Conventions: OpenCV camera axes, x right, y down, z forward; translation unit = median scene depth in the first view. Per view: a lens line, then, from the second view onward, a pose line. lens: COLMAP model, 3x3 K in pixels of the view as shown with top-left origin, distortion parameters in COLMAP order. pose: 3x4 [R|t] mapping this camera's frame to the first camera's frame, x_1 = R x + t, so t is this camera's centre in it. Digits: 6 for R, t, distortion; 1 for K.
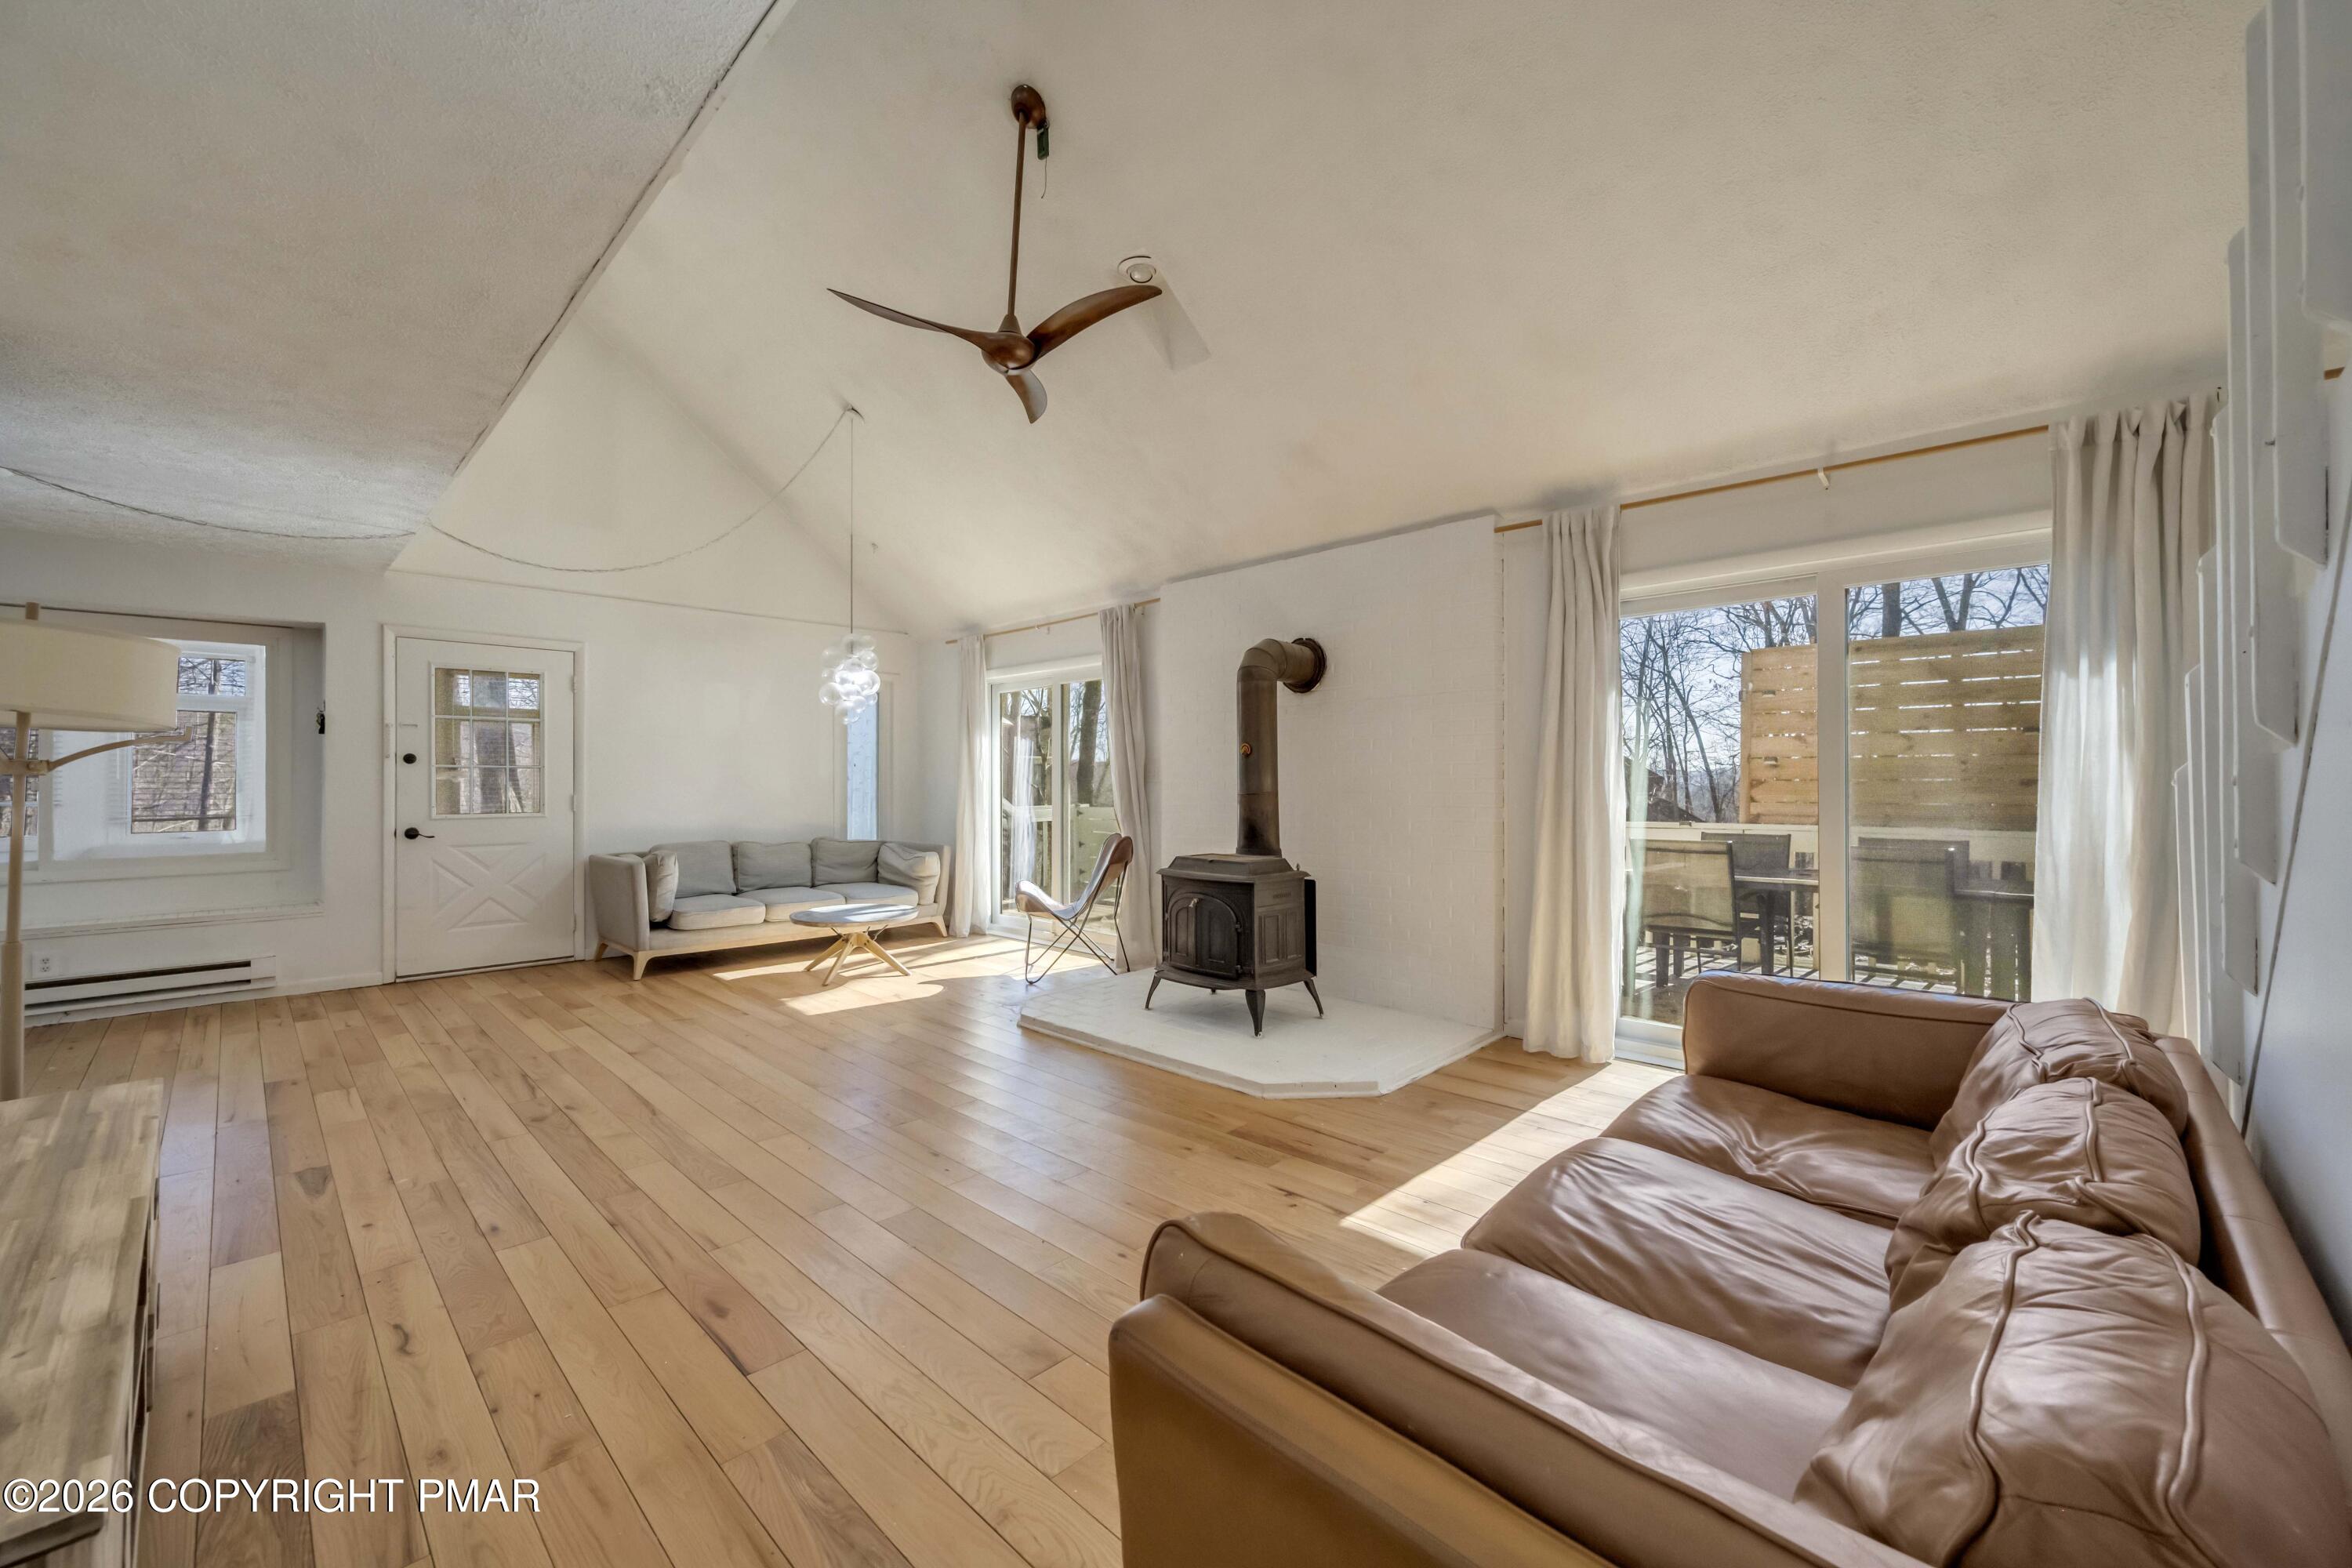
lens RADIAL K [[918.3, 0, 1172.1], [0, 918.3, 779.4], [0, 0, 1]] dist [-0.000260, -0.000106]
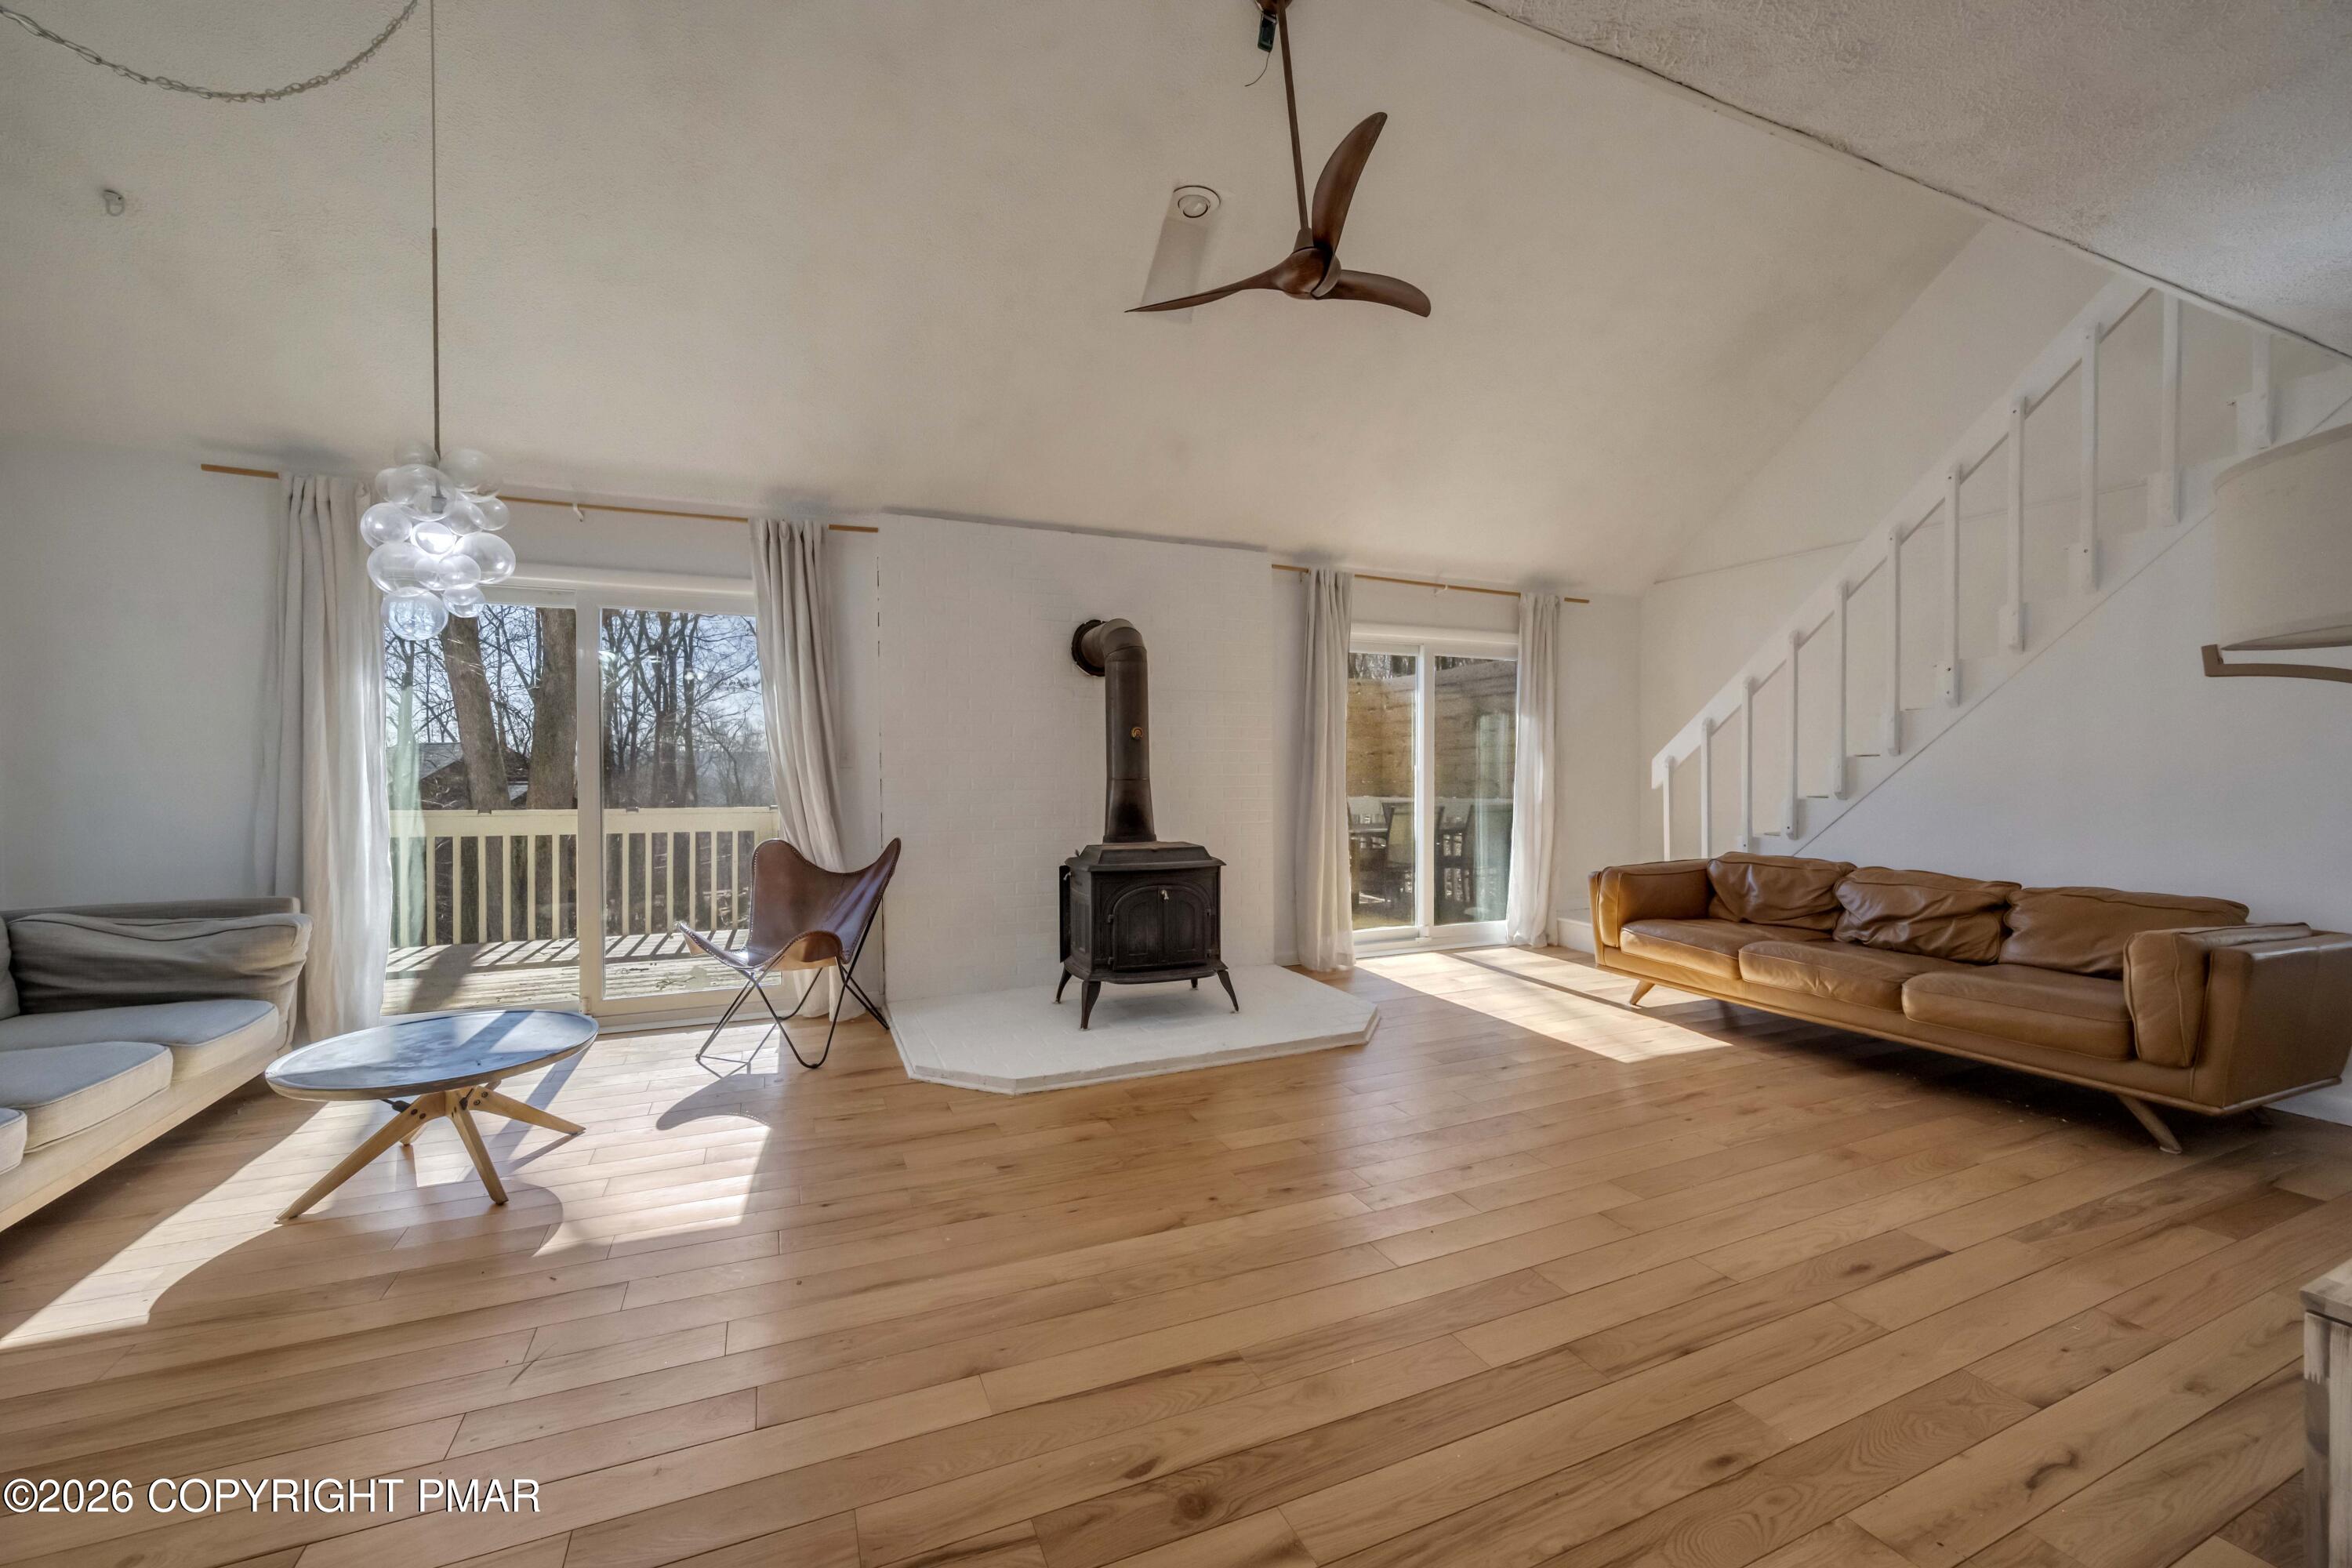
lens RADIAL K [[907.0, 0, 1174.0], [0, 907.0, 775.2], [0, 0, 1]] dist [0.000917, 0.000340]
pose [[0.385281, -0.008045, 0.922764, -1.258183], [-0.004267, 0.999936, 0.010500, 0.003150], [-0.922790, -0.007983, 0.385222, 0.953861]]
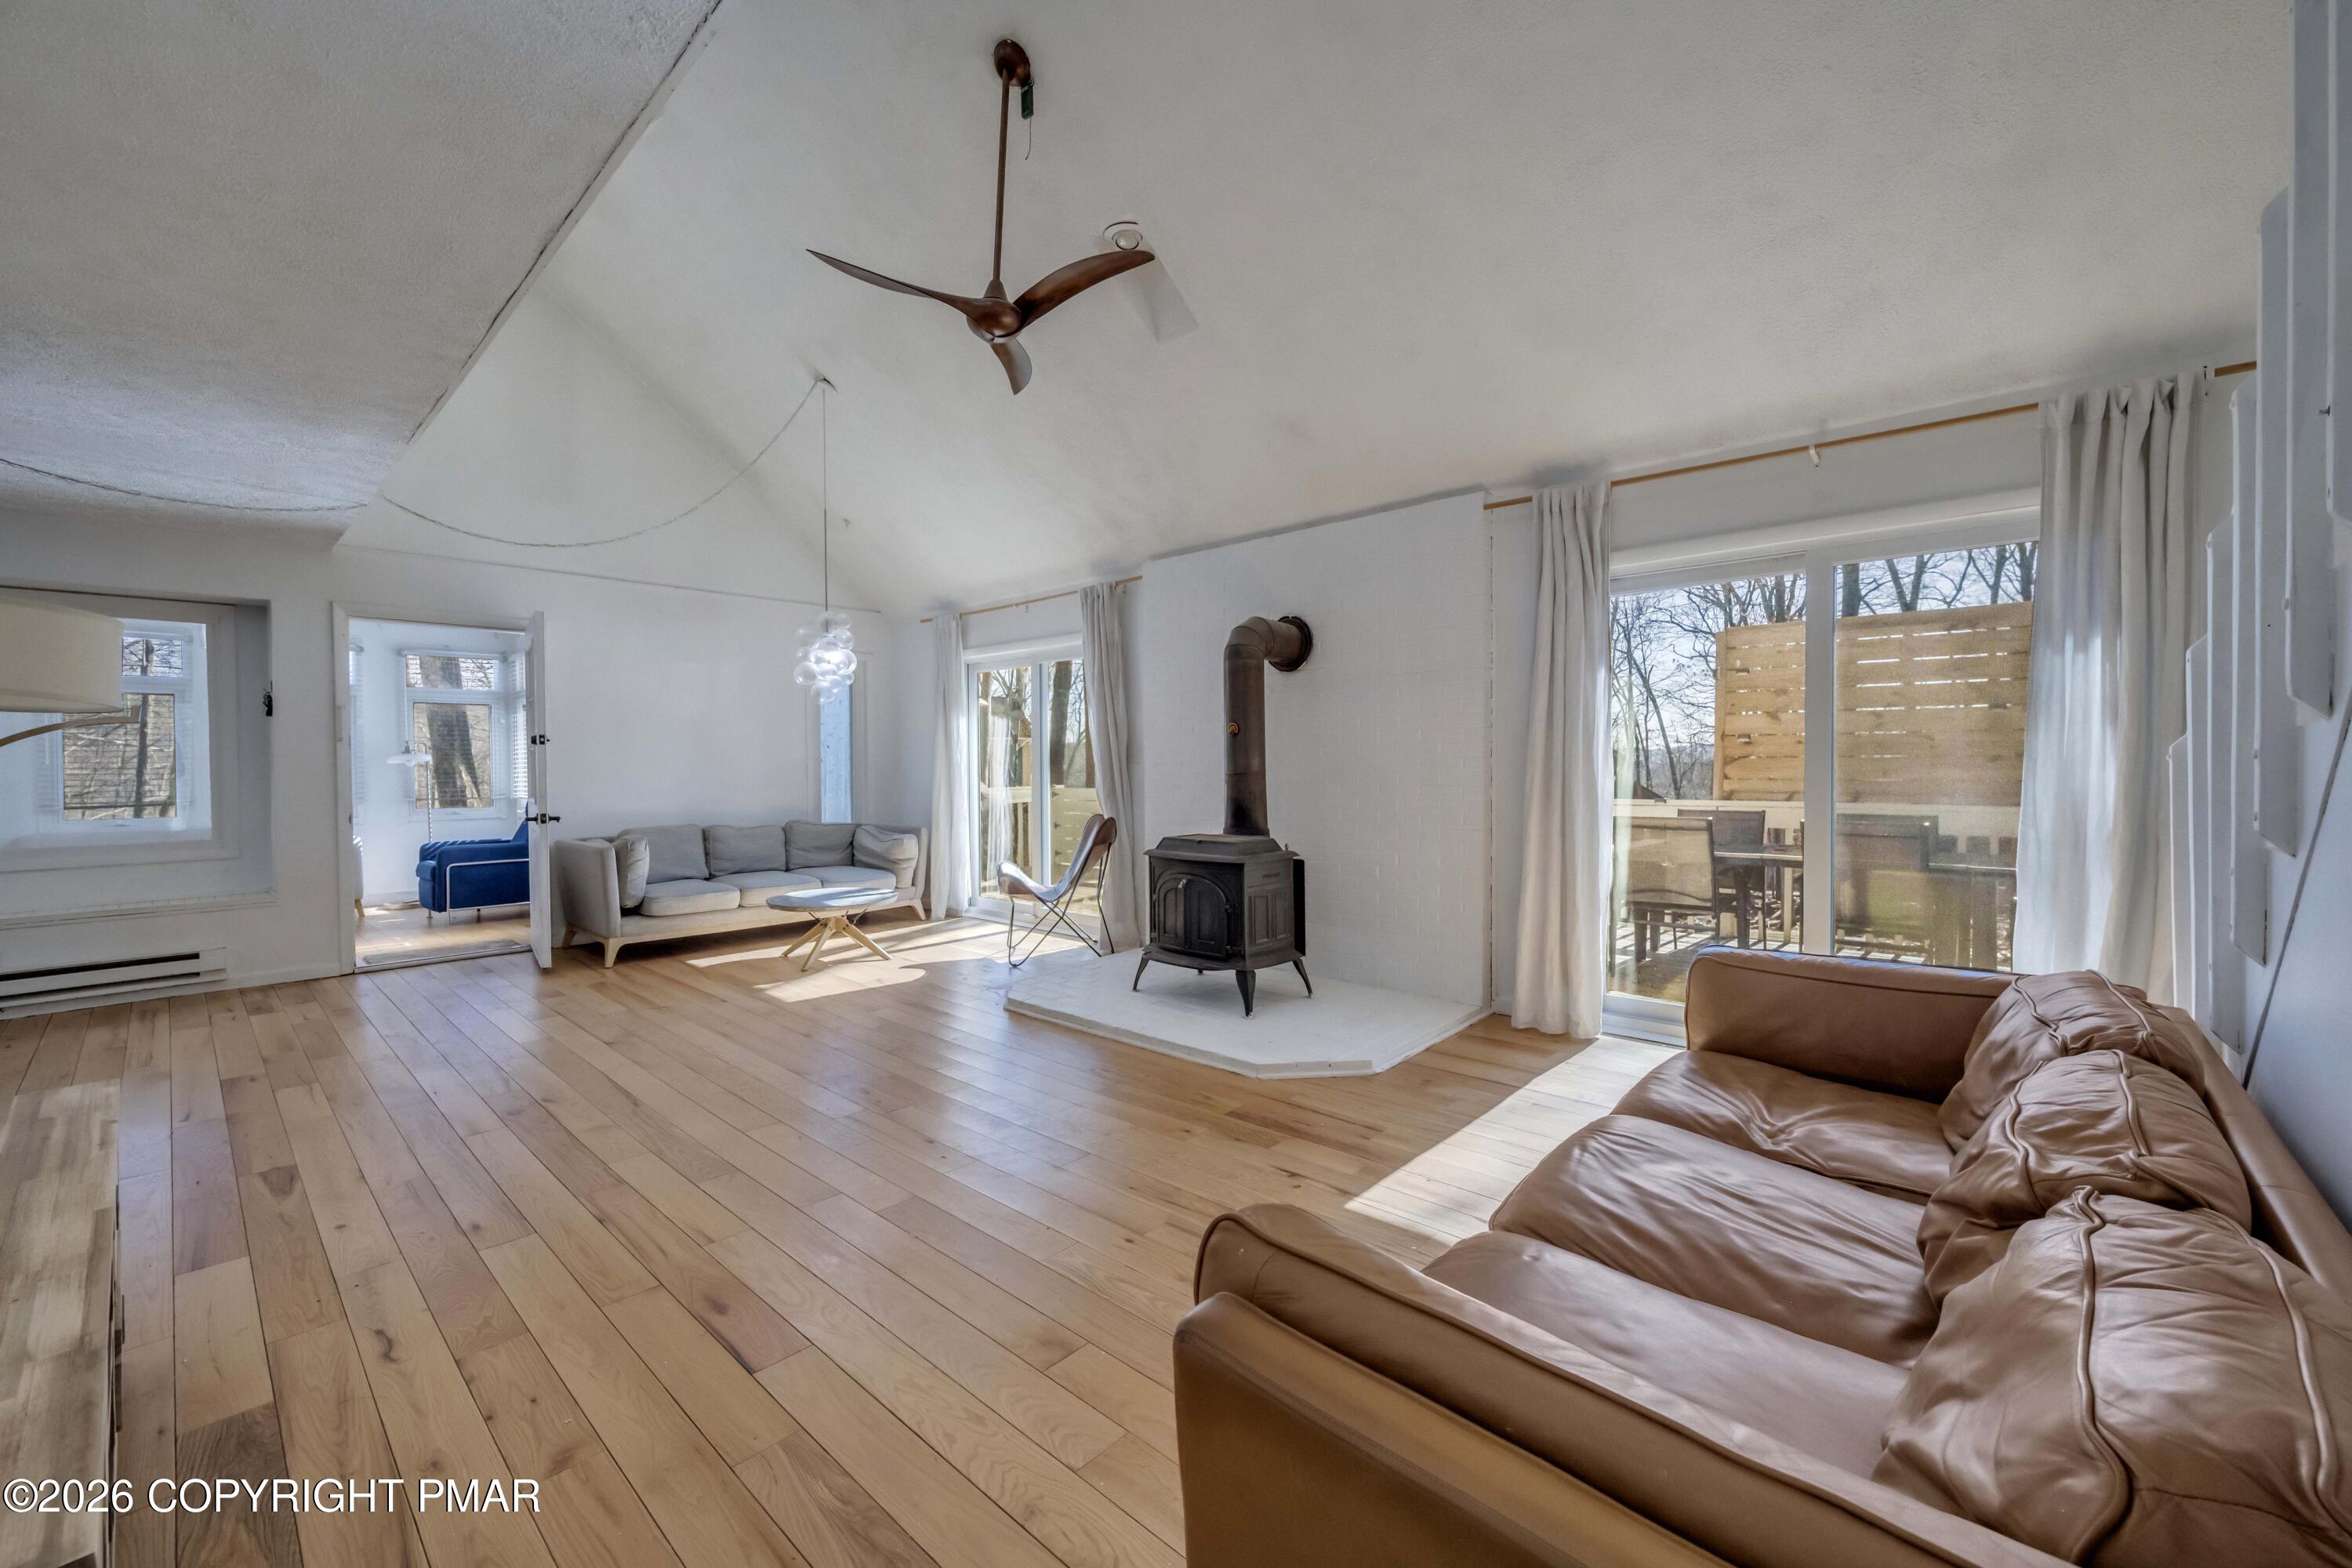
lens RADIAL K [[918.3, 0, 1172.1], [0, 918.3, 779.4], [0, 0, 1]] dist [-0.000260, -0.000106]
pose [[0.999421, -0.005385, 0.033591, -0.031054], [0.004675, 0.999765, 0.021179, 0.001149], [-0.033697, -0.021010, 0.999211, 0.017320]]
